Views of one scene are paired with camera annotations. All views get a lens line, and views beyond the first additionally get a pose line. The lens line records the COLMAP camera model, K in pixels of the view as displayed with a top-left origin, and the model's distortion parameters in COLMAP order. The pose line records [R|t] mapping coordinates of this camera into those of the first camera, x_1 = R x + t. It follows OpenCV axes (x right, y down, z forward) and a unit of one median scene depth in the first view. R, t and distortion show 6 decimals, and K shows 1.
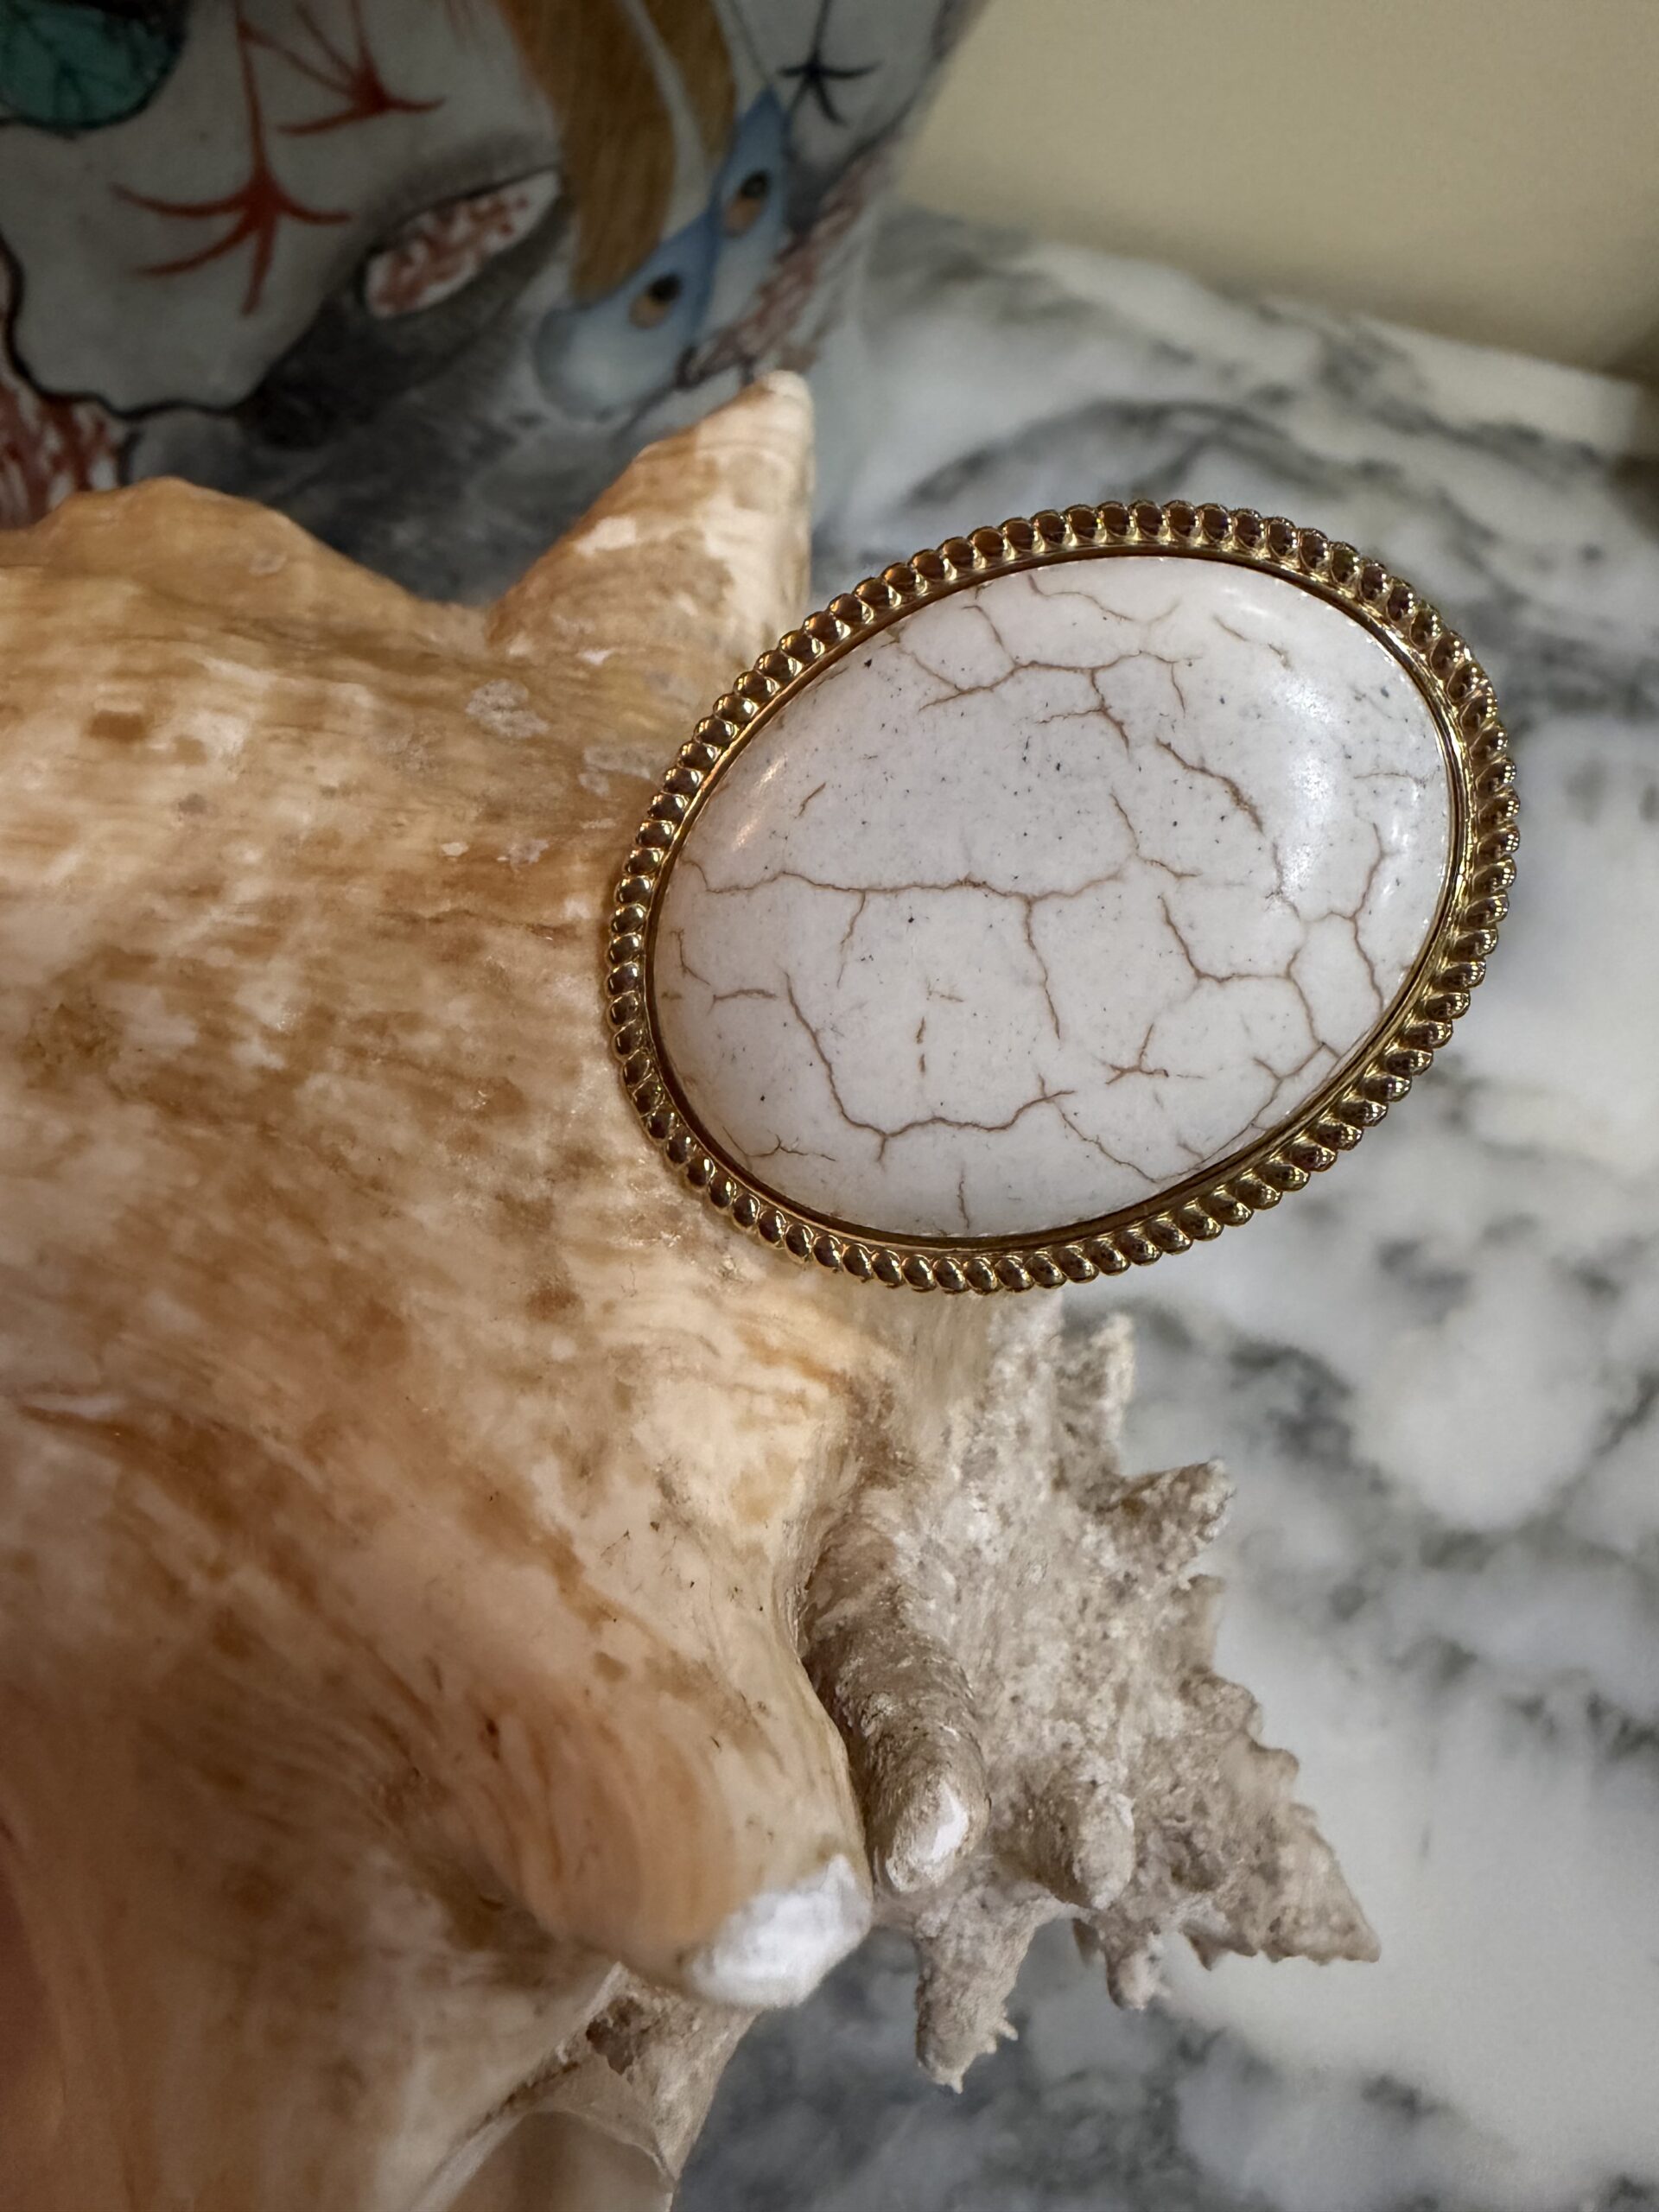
lens RADIAL K [[1629.0, 0, 829.4], [0, 1629.0, 835.3], [0, 0, 1]] dist [-0.002167, 0.004400]
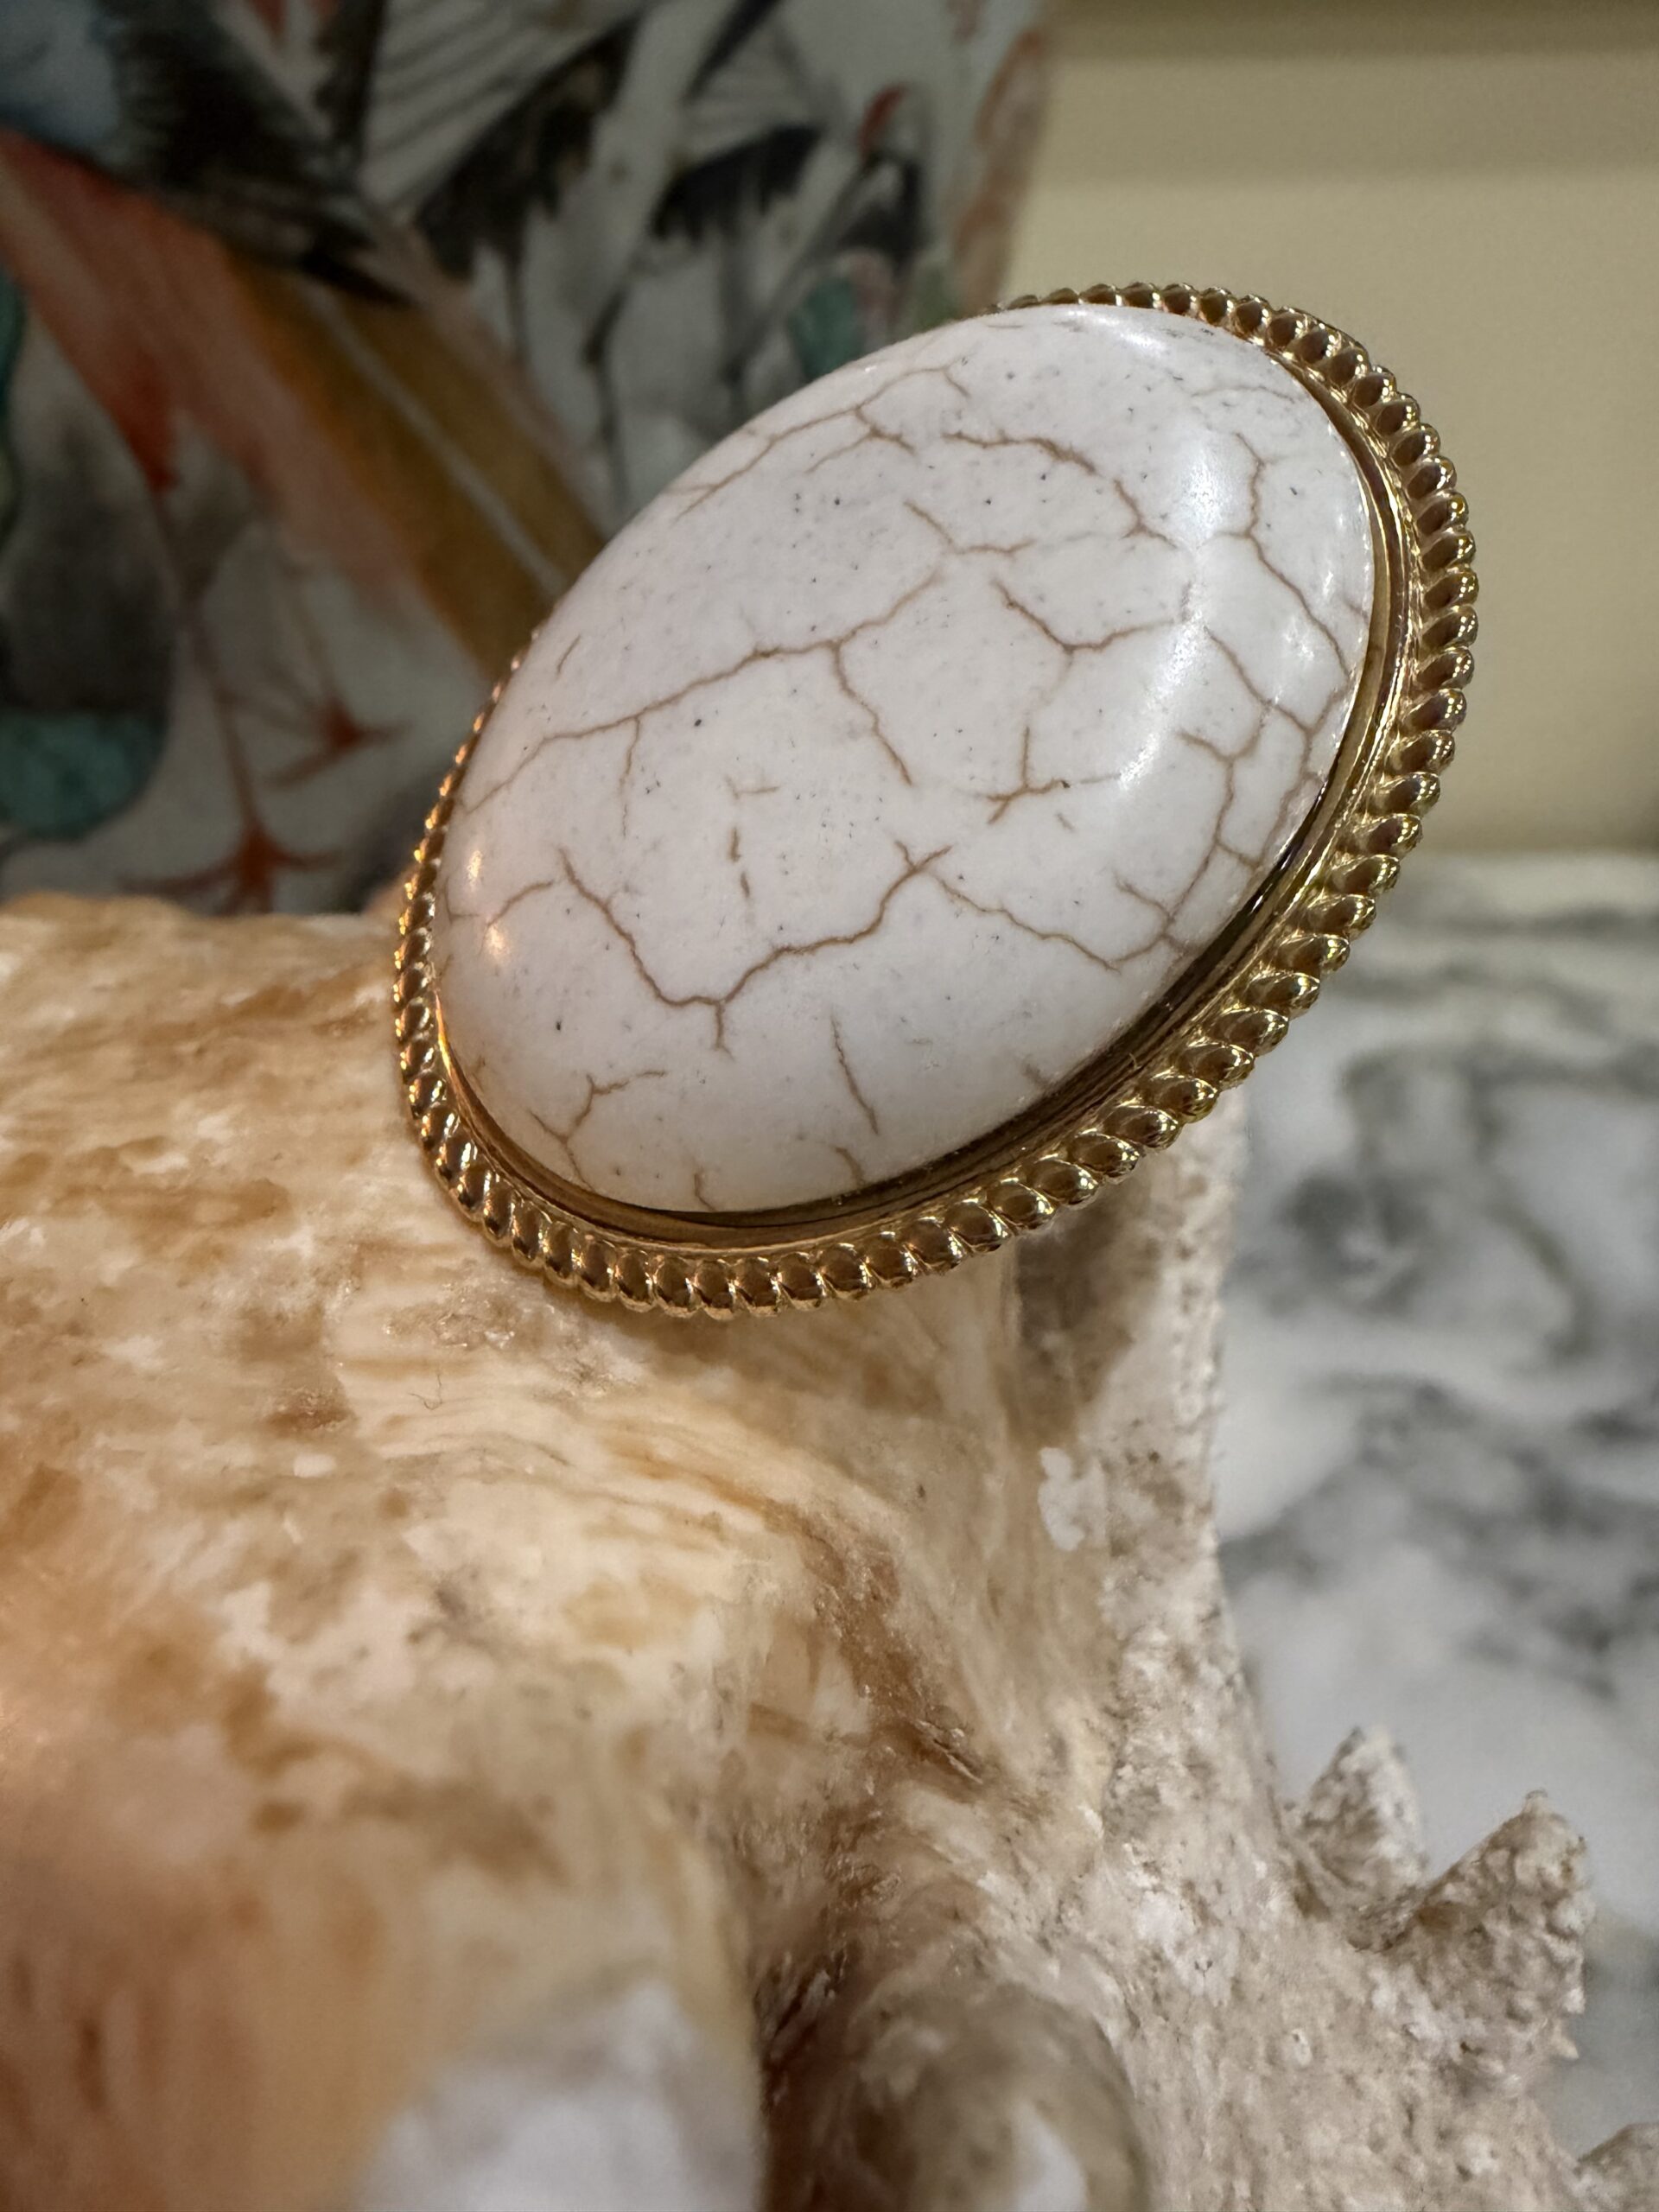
lens RADIAL K [[1629.0, 0, 829.4], [0, 1629.0, 835.3], [0, 0, 1]] dist [-0.002167, 0.004400]
pose [[0.971242, -0.236392, -0.028426, 0.104616], [0.195735, 0.860711, -0.469962, 0.410144], [0.135562, 0.450883, 0.882229, 0.318843]]
